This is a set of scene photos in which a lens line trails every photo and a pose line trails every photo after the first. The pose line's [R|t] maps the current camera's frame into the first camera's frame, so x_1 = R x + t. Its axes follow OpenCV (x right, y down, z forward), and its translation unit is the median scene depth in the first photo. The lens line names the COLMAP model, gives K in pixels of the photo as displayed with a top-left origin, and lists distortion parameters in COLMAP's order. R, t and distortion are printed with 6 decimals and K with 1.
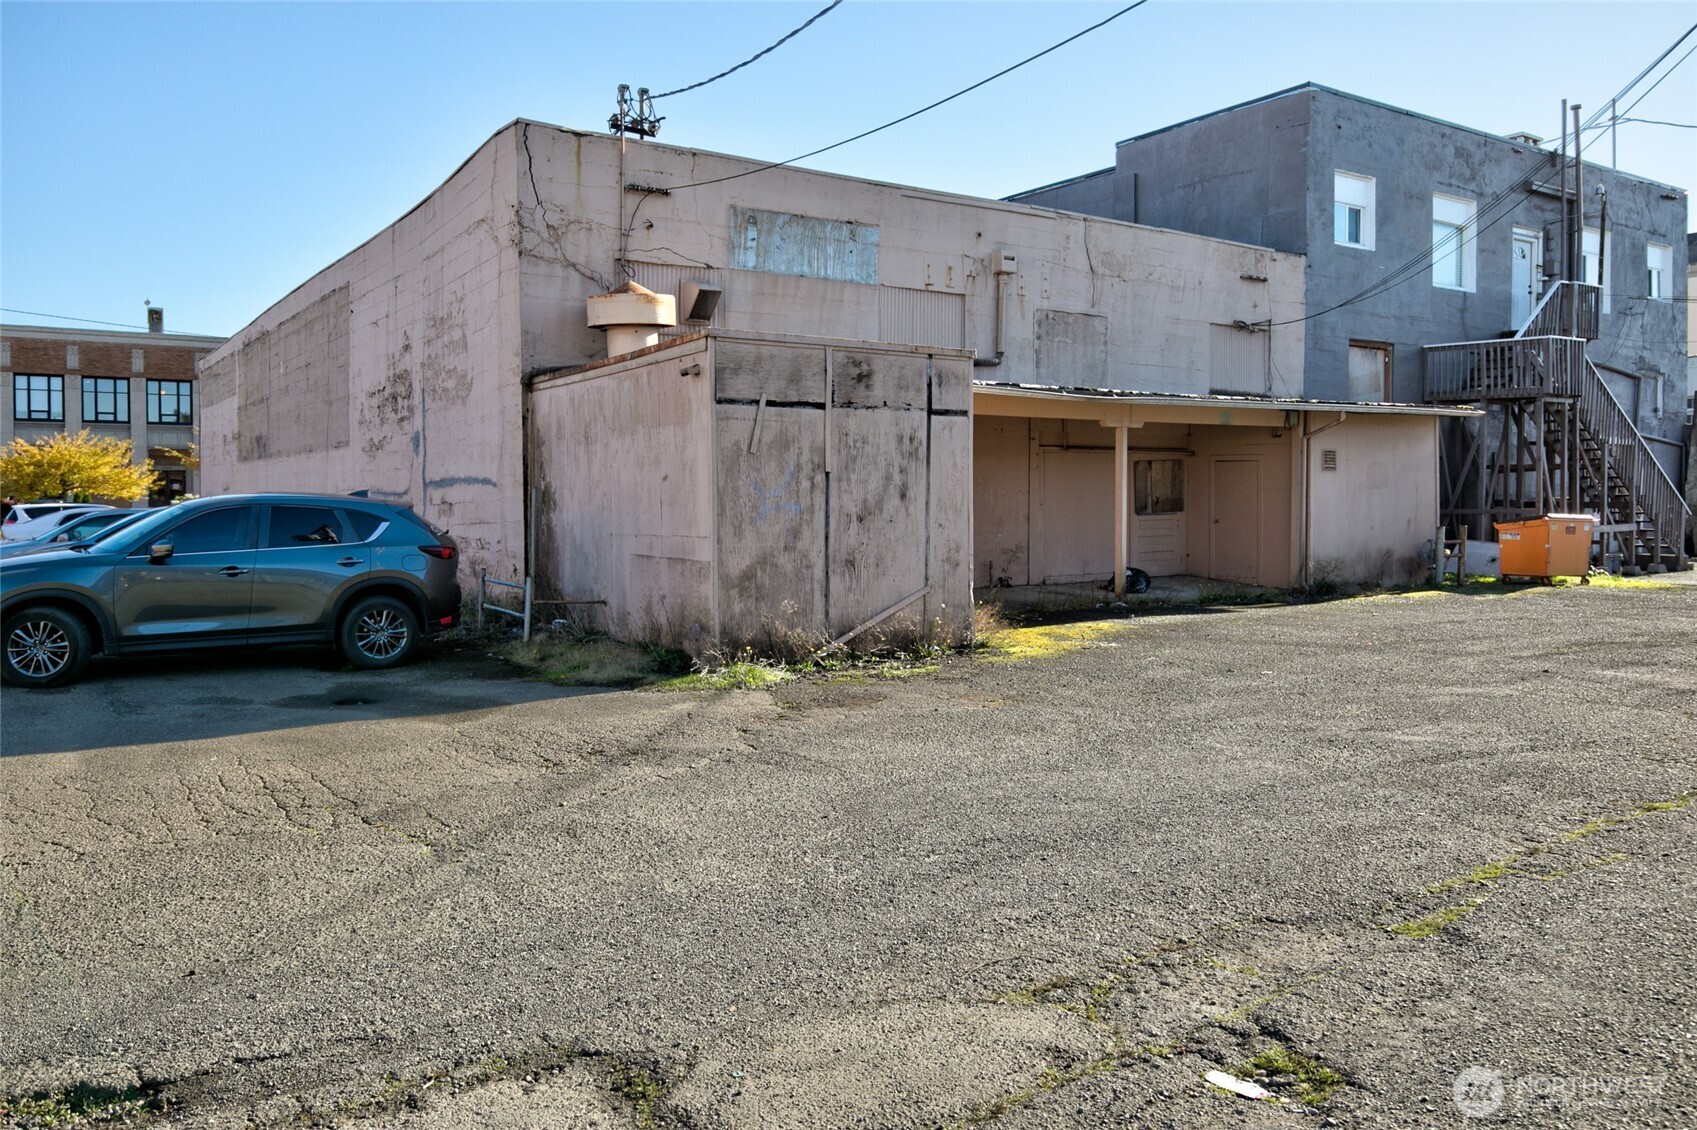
lens RADIAL K [[1296.4, 0, 849.8], [0, 1296.4, 524.3], [0, 0, 1]] dist [0.005702, 0.000110]
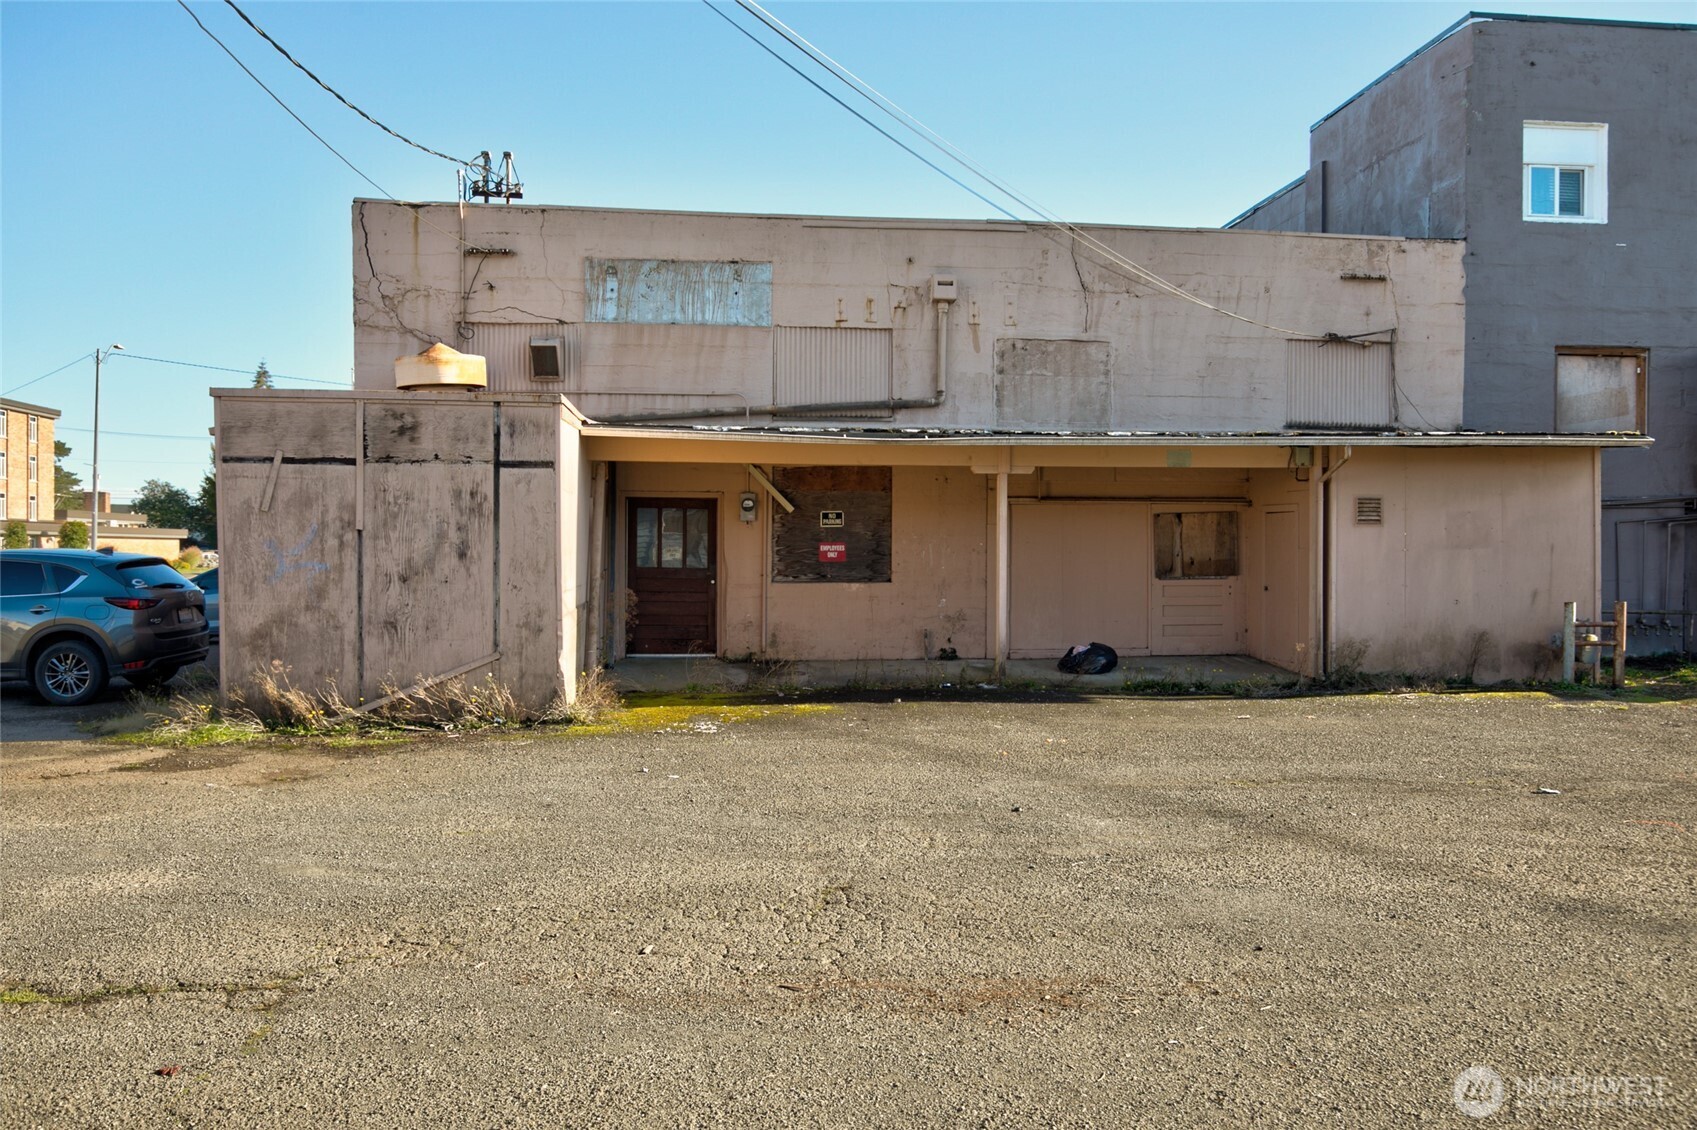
lens RADIAL K [[1293.2, 0, 848.5], [0, 1293.2, 565.0], [0, 0, 1]] dist [0.002487, -0.001686]
pose [[0.882825, 0.009478, -0.469607, 0.556203], [-0.015013, 0.999855, -0.008044, -0.008708], [0.469462, 0.014151, 0.882839, 0.236529]]
